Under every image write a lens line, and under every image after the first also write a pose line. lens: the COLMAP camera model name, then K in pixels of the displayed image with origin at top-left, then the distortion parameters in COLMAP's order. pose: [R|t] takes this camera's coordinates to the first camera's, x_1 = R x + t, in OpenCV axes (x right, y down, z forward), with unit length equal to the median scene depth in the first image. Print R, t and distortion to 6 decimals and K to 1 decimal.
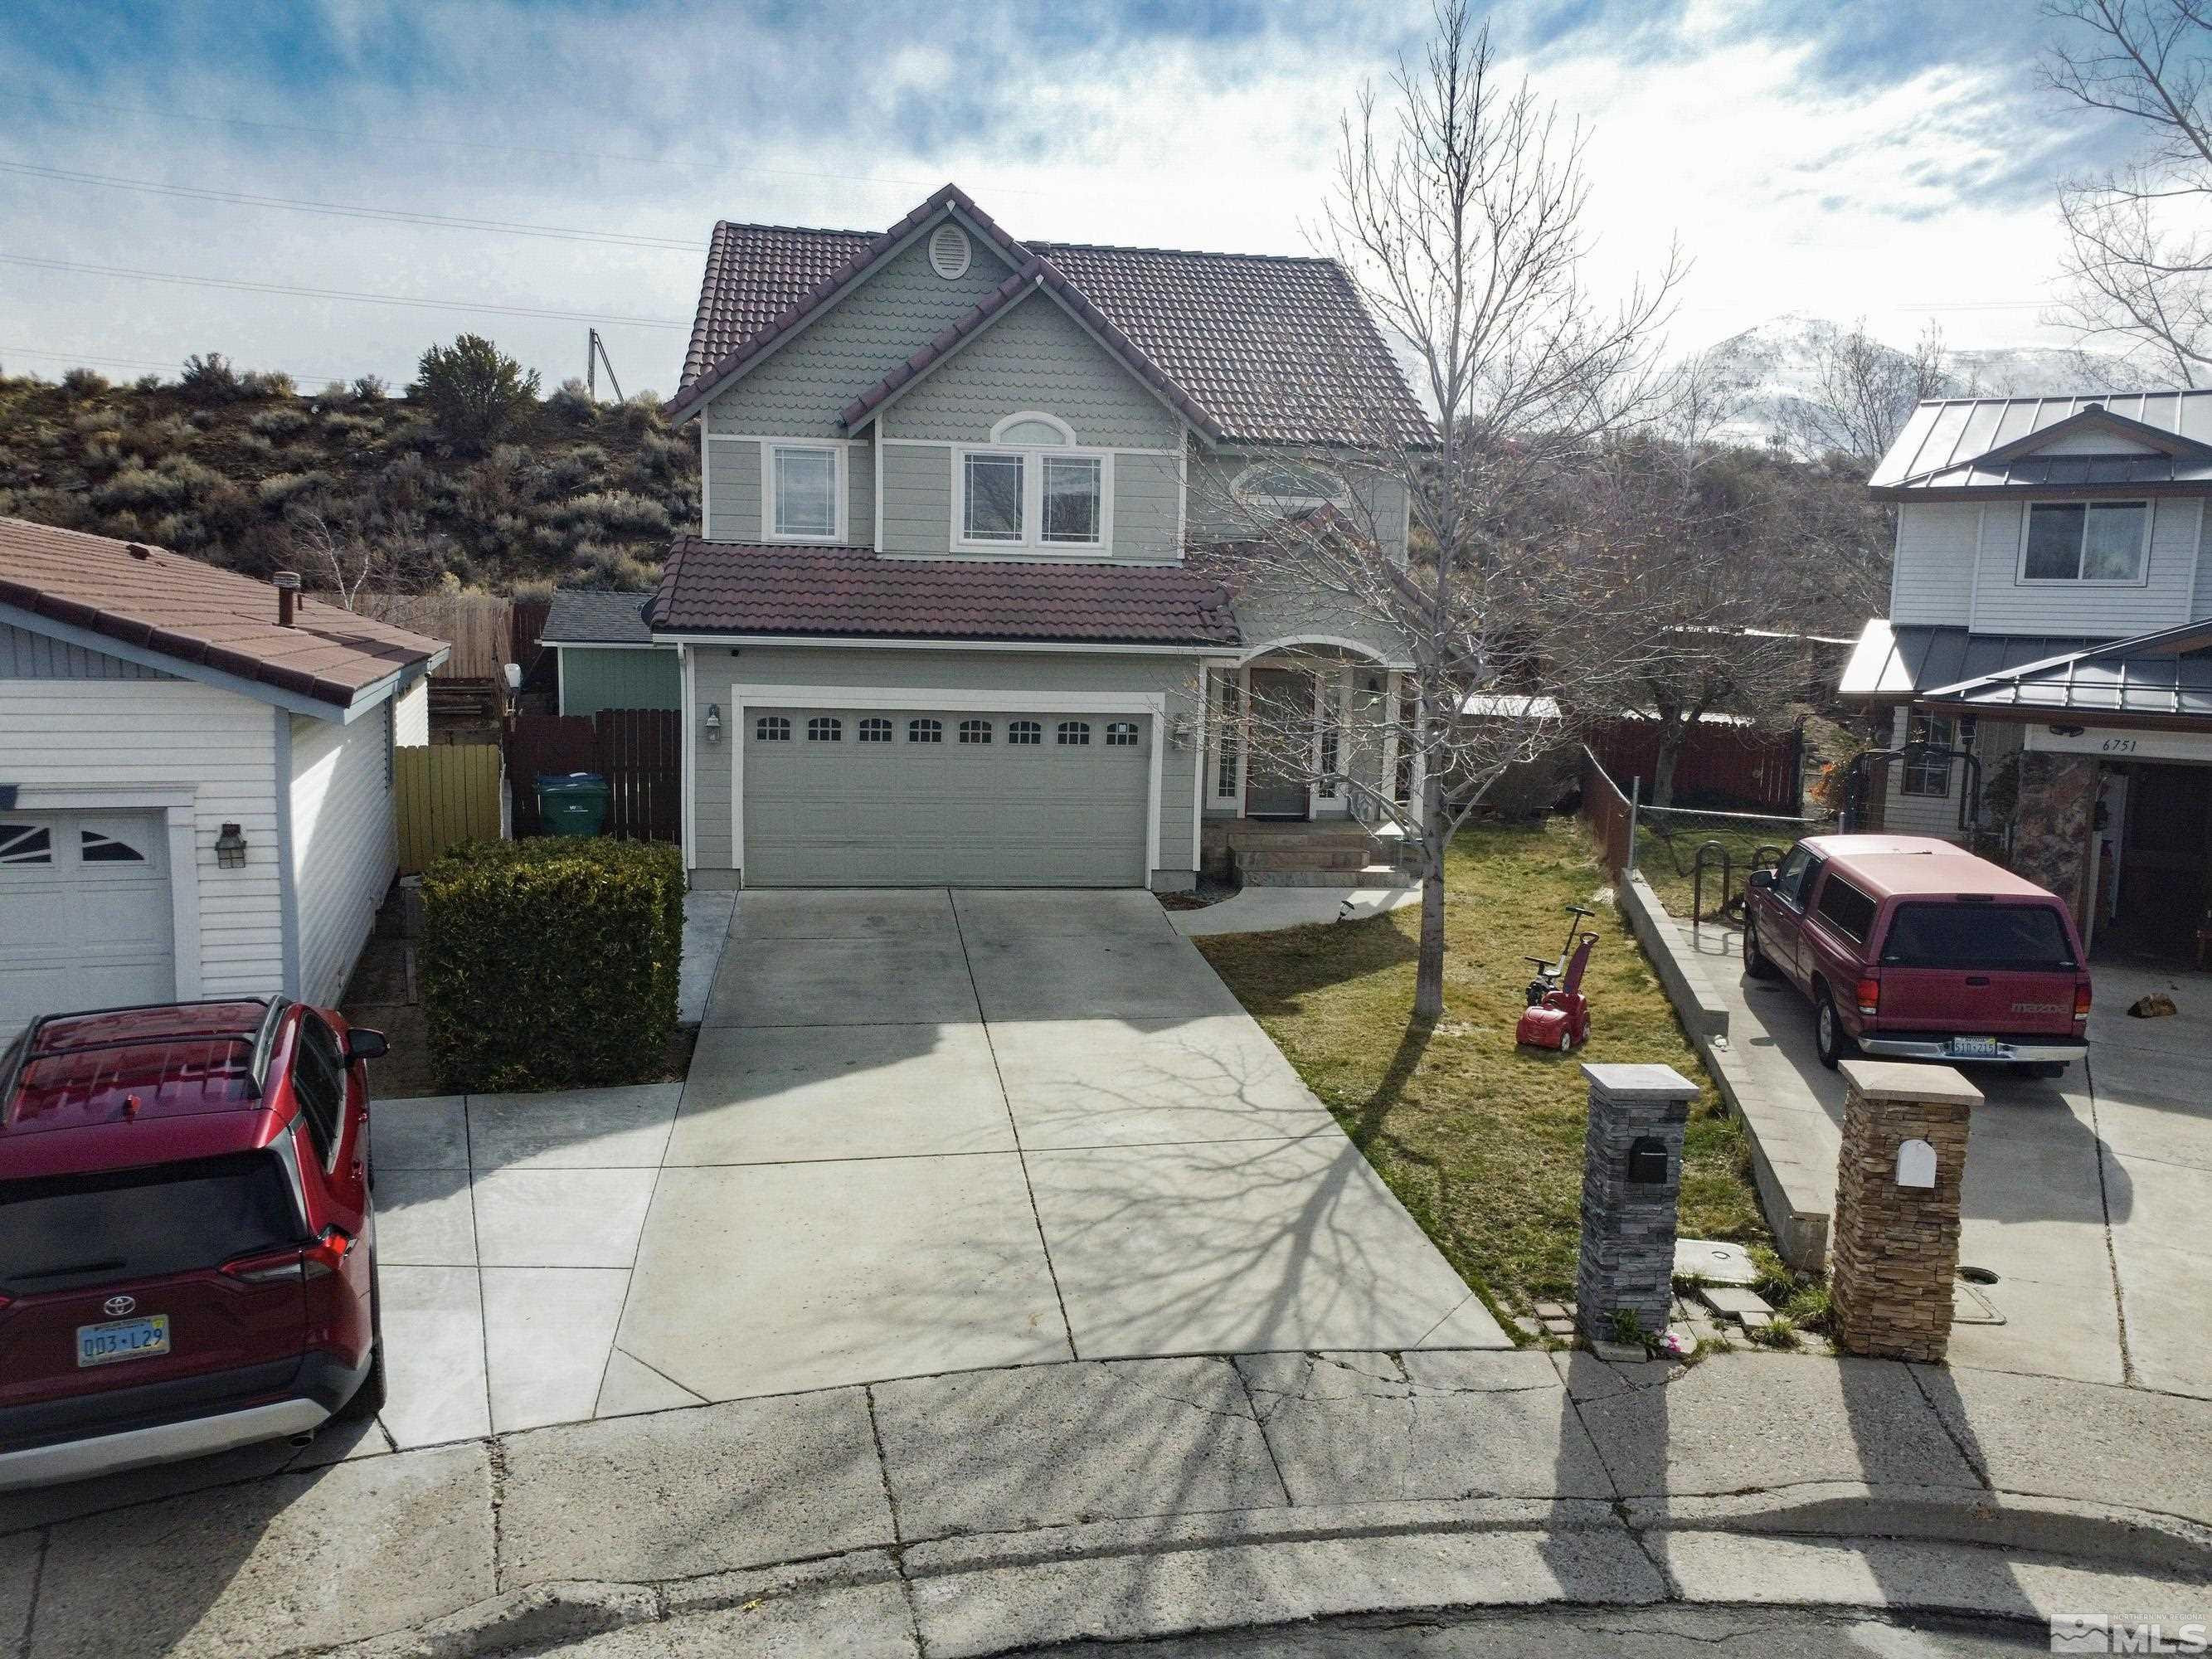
lens RADIAL K [[1601.3, 0, 1112.2], [0, 1601.3, 829.3], [0, 0, 1]] dist [-0.041902, 0.019760]
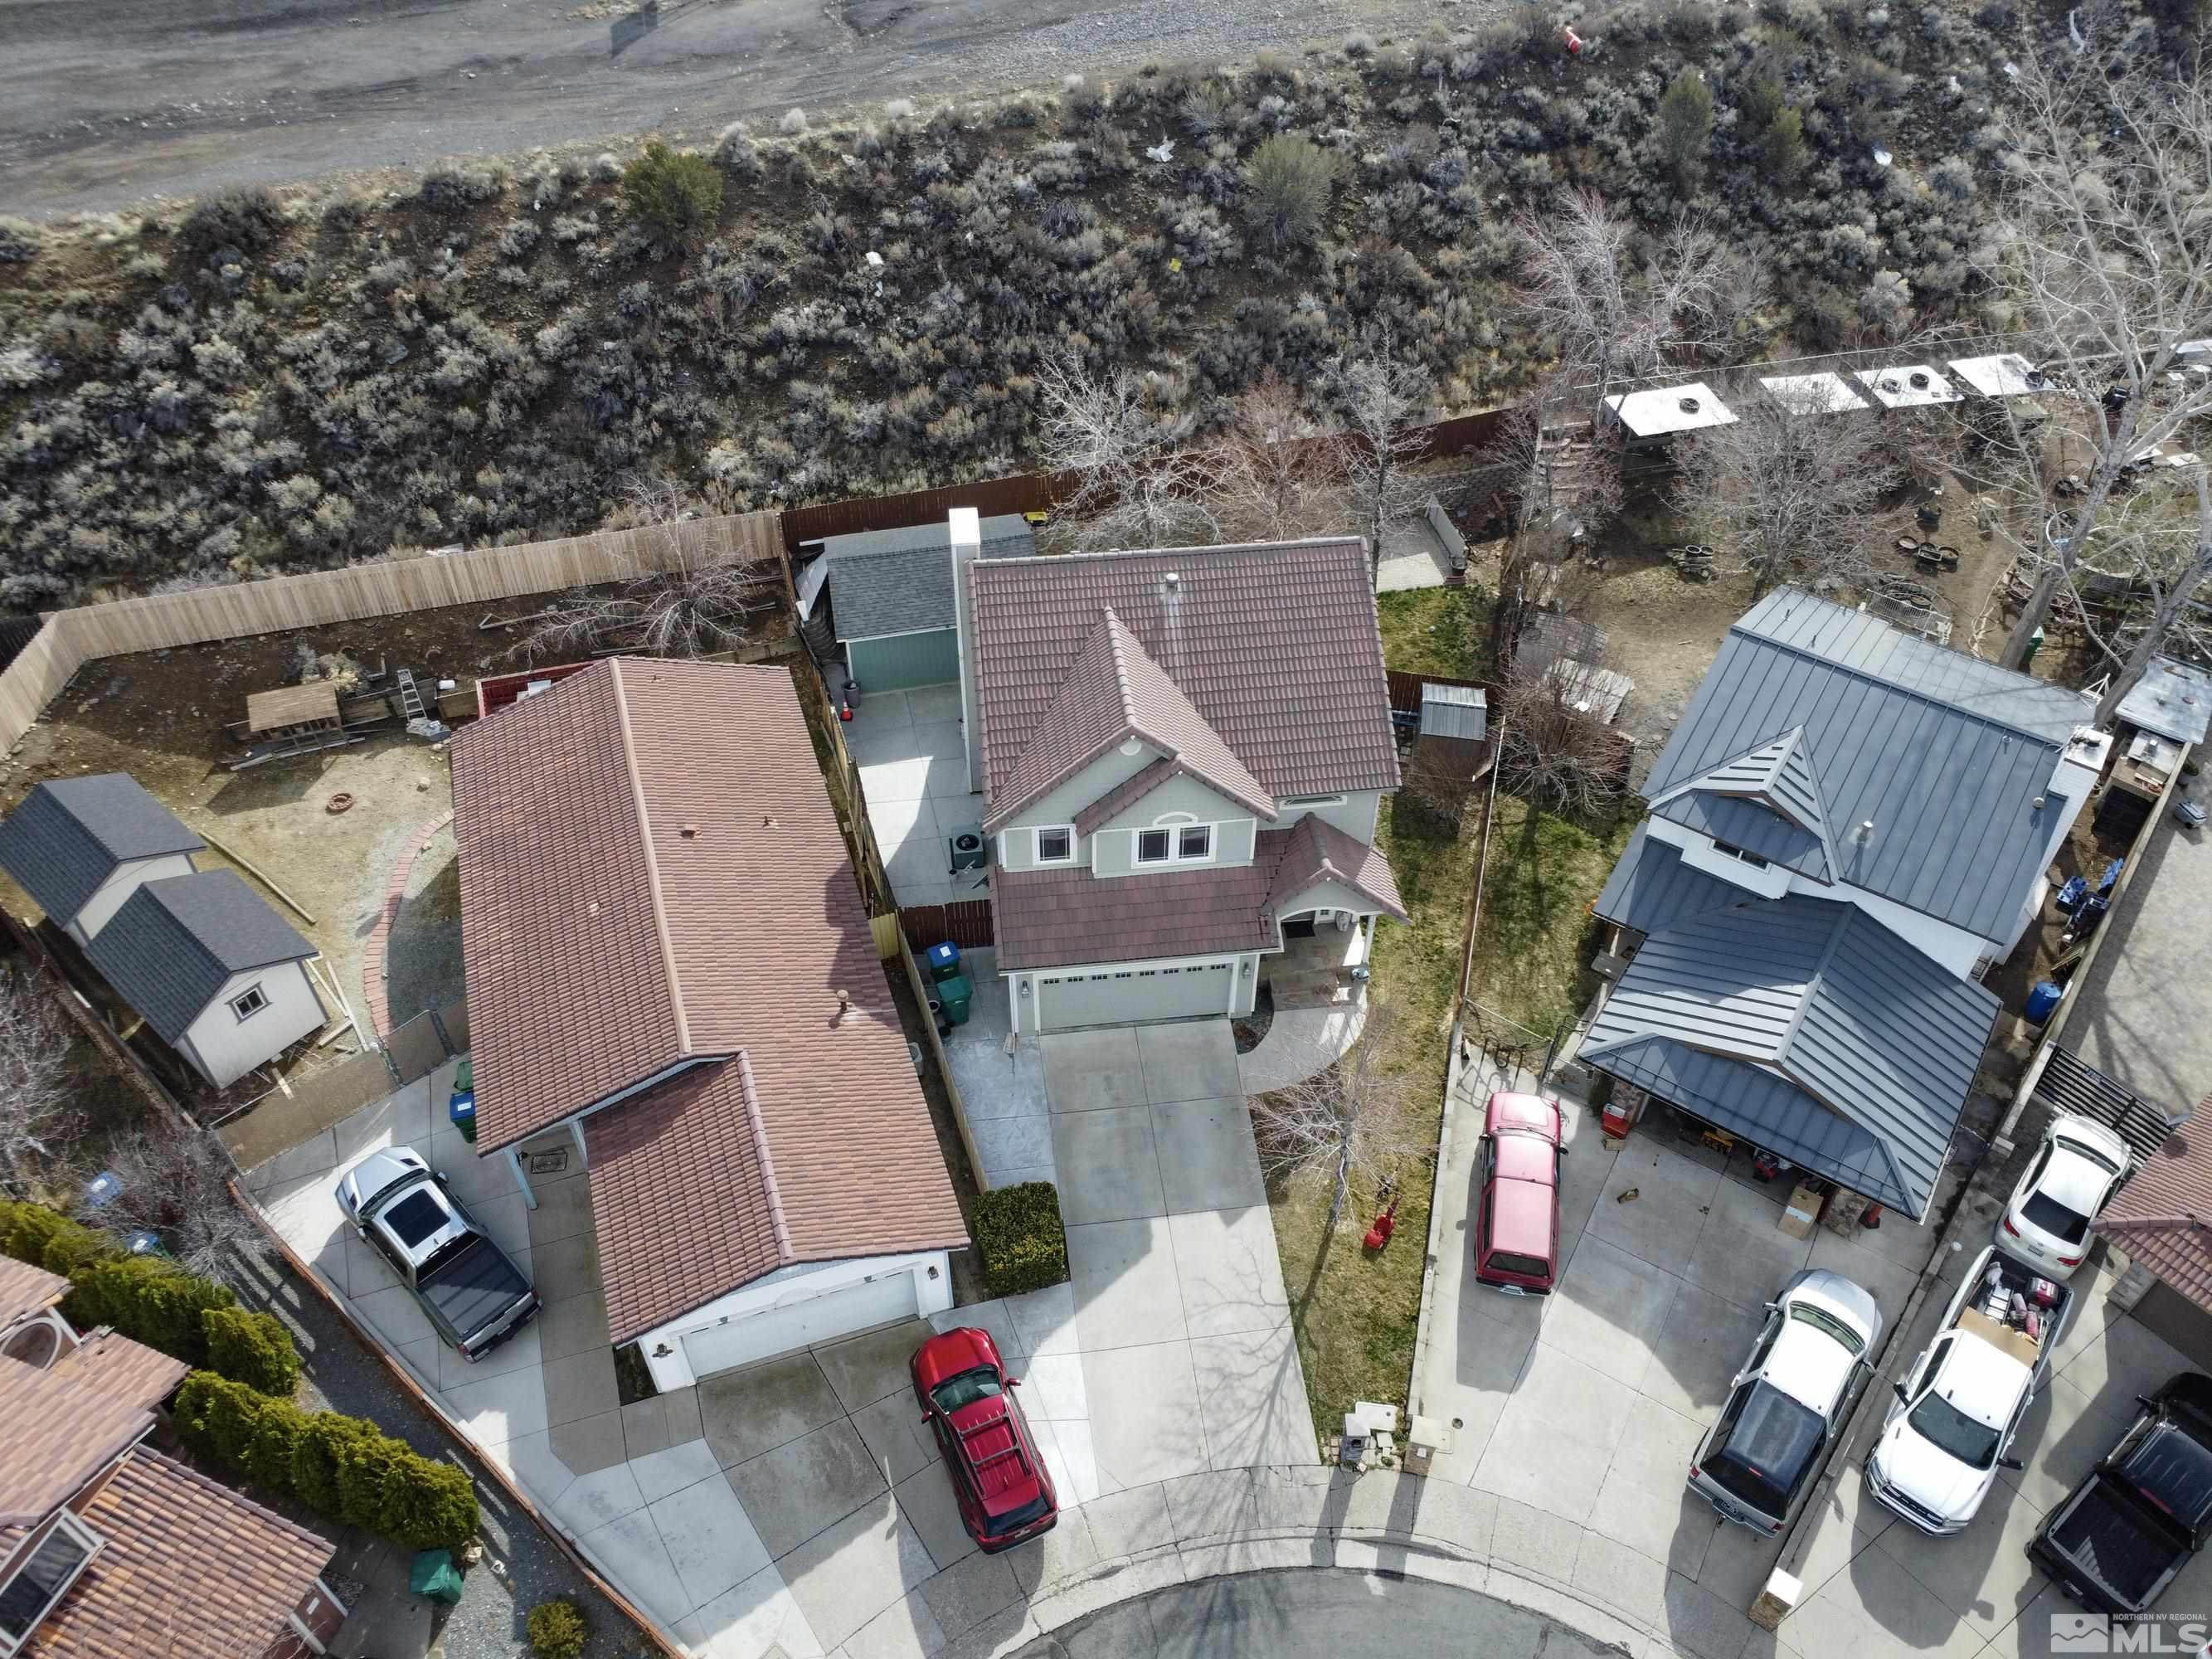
lens RADIAL K [[1601.3, 0, 1102.0], [0, 1601.3, 820.3], [0, 0, 1]] dist [-0.041902, 0.019760]
pose [[0.999310, 0.008958, -0.036034, -0.107390], [0.014049, 0.807082, 0.590272, -2.168986], [0.034370, -0.590371, 0.806400, -0.830766]]
